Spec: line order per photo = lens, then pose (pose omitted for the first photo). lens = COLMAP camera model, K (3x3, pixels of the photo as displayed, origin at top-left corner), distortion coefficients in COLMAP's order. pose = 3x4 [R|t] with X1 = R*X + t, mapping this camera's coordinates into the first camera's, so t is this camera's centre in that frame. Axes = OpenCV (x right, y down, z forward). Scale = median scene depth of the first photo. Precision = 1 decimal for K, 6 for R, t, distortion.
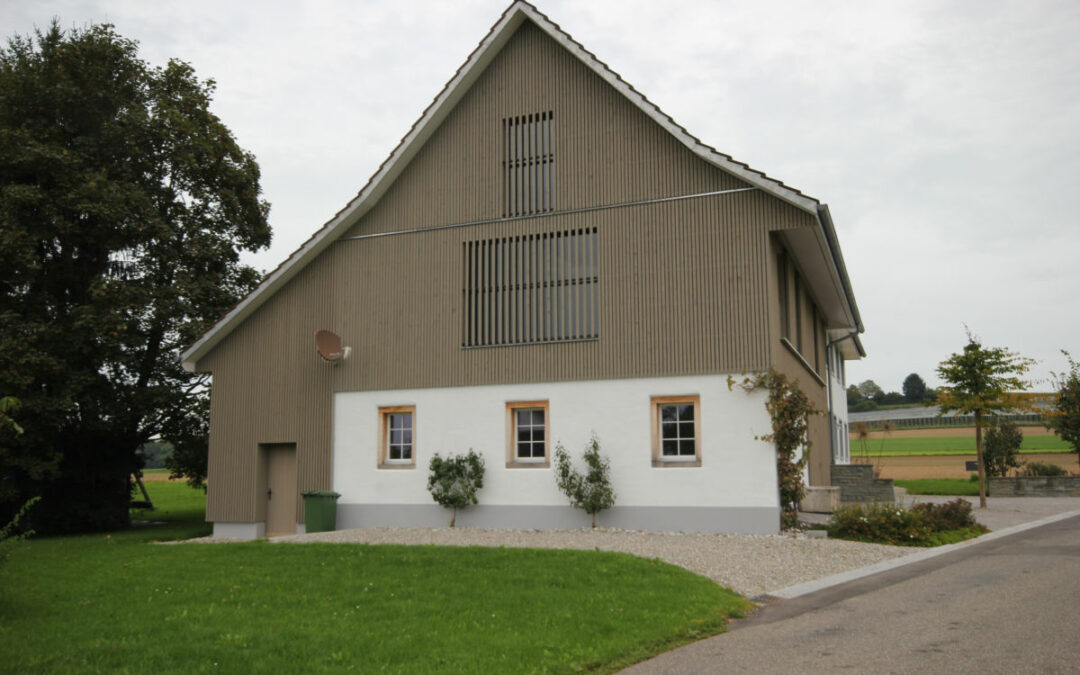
lens RADIAL K [[856.6, 0, 540.0], [0, 856.6, 337.5], [0, 0, 1]] dist [0.001785, 0.007722]
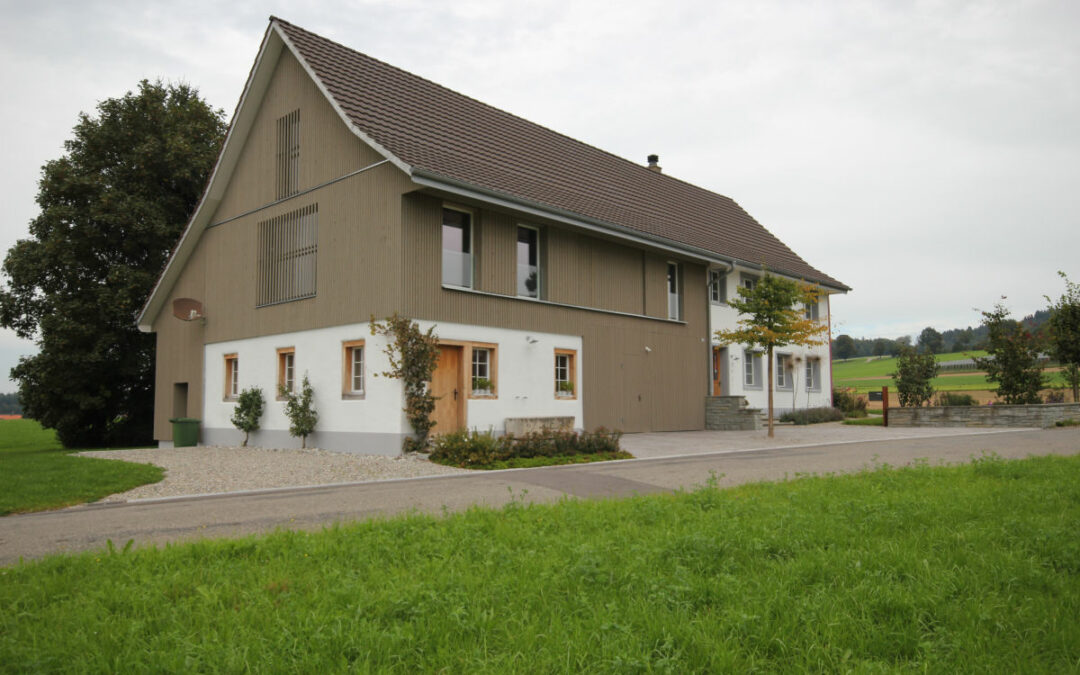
lens RADIAL K [[738.6, 0, 540.0], [0, 738.6, 337.5], [0, 0, 1]] dist [-0.000771, -0.000933]
pose [[0.940607, -0.031755, -0.338009, 0.659433], [0.054939, 0.996730, 0.059246, 0.014670], [0.335023, -0.074297, 0.939276, 0.102333]]
